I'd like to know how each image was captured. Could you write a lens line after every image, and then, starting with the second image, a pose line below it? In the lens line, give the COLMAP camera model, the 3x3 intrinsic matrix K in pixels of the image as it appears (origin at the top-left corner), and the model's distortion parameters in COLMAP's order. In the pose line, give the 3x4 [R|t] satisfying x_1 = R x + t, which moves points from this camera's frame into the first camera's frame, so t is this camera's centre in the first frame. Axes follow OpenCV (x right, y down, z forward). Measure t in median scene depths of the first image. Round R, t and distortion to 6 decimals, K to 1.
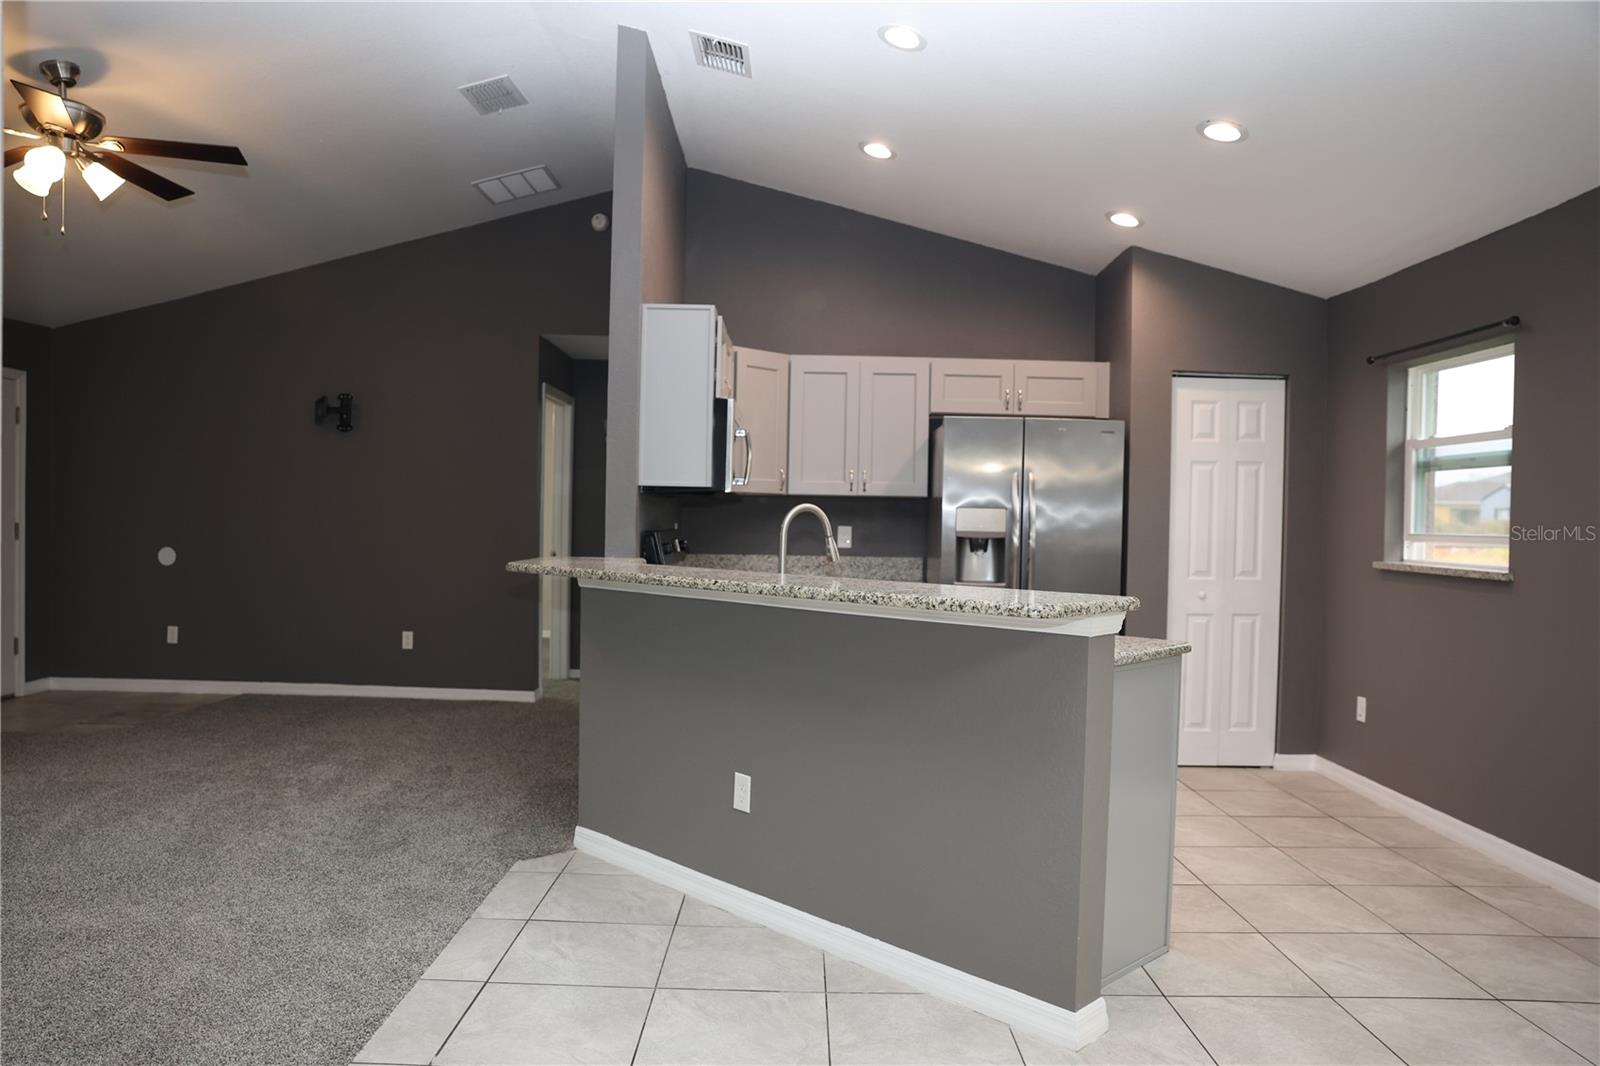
lens RADIAL K [[1109.6, 0, 801.7], [0, 1109.6, 539.4], [0, 0, 1]] dist [-0.102230, 0.082083]
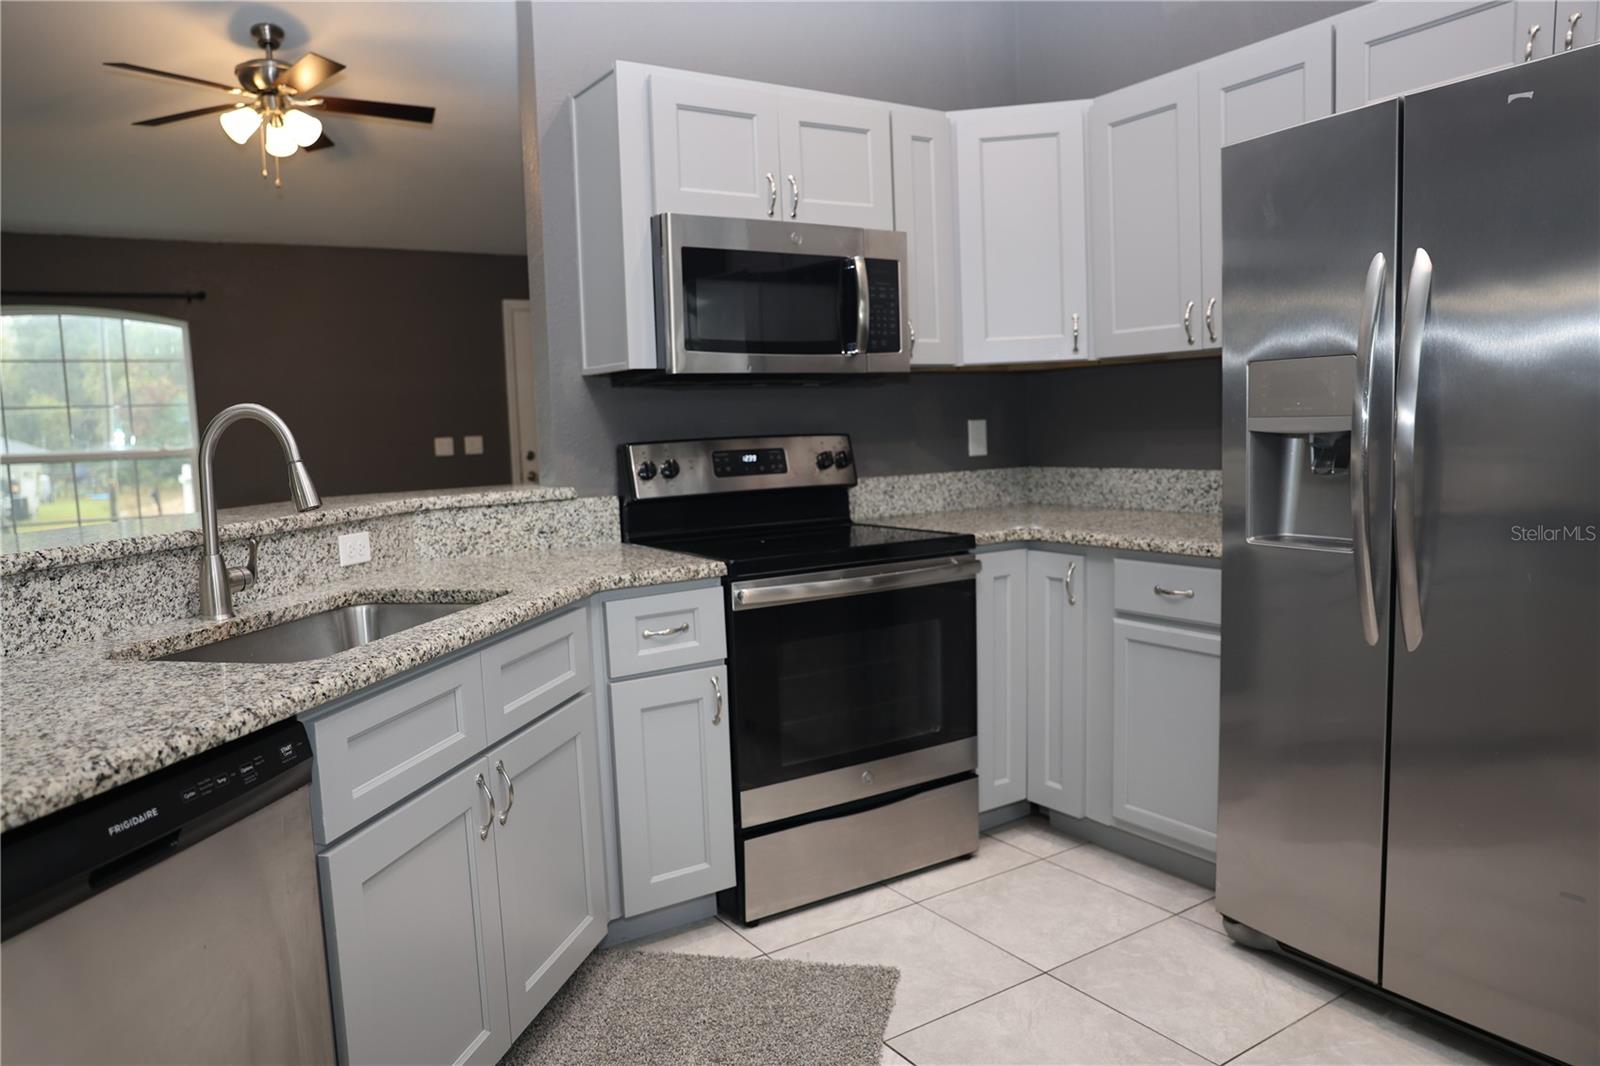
lens RADIAL K [[1109.6, 0, 803.7], [0, 1109.6, 530.8], [0, 0, 1]] dist [-0.102230, 0.082083]
pose [[0.569989, 0.042207, -0.820567, 0.457811], [0.029629, 0.996974, 0.071862, -0.000469], [0.821118, -0.065273, 0.567014, 0.673318]]
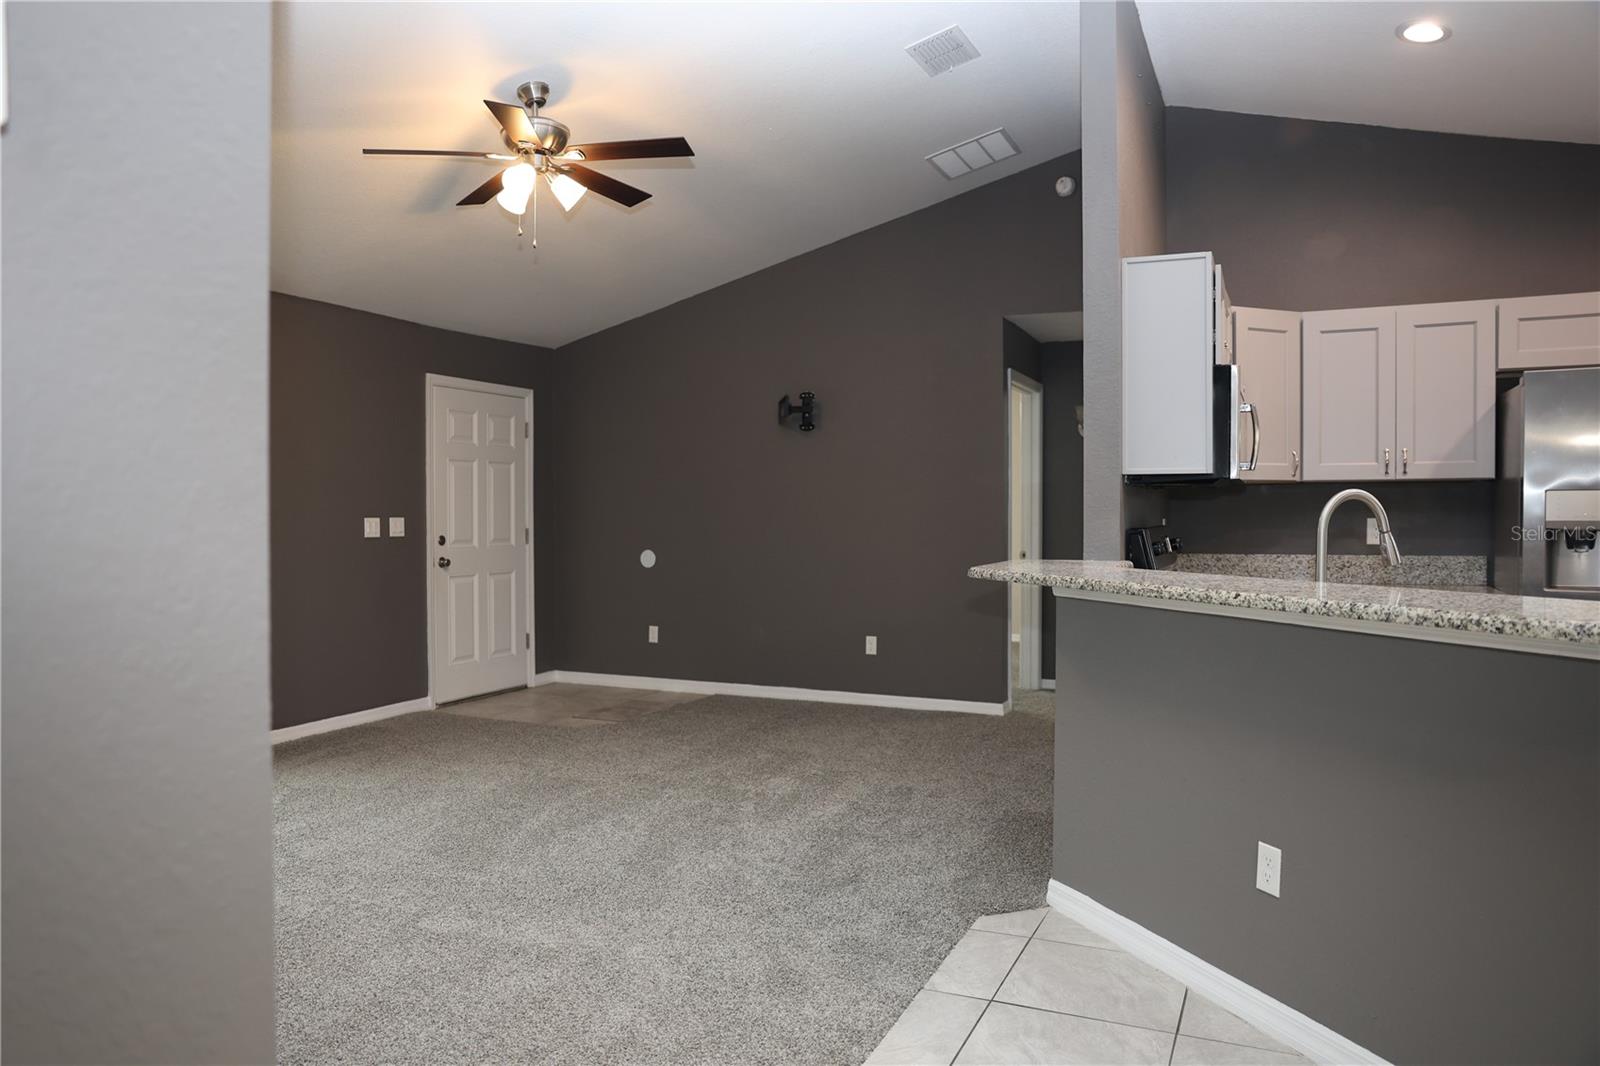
lens RADIAL K [[1109.6, 0, 790.6], [0, 1109.6, 530.5], [0, 0, 1]] dist [-0.102230, 0.082083]
pose [[0.909524, -0.013654, -0.415428, -0.028106], [0.011215, 0.999903, -0.008312, -0.001506], [0.415501, 0.002901, 0.909588, 0.127228]]
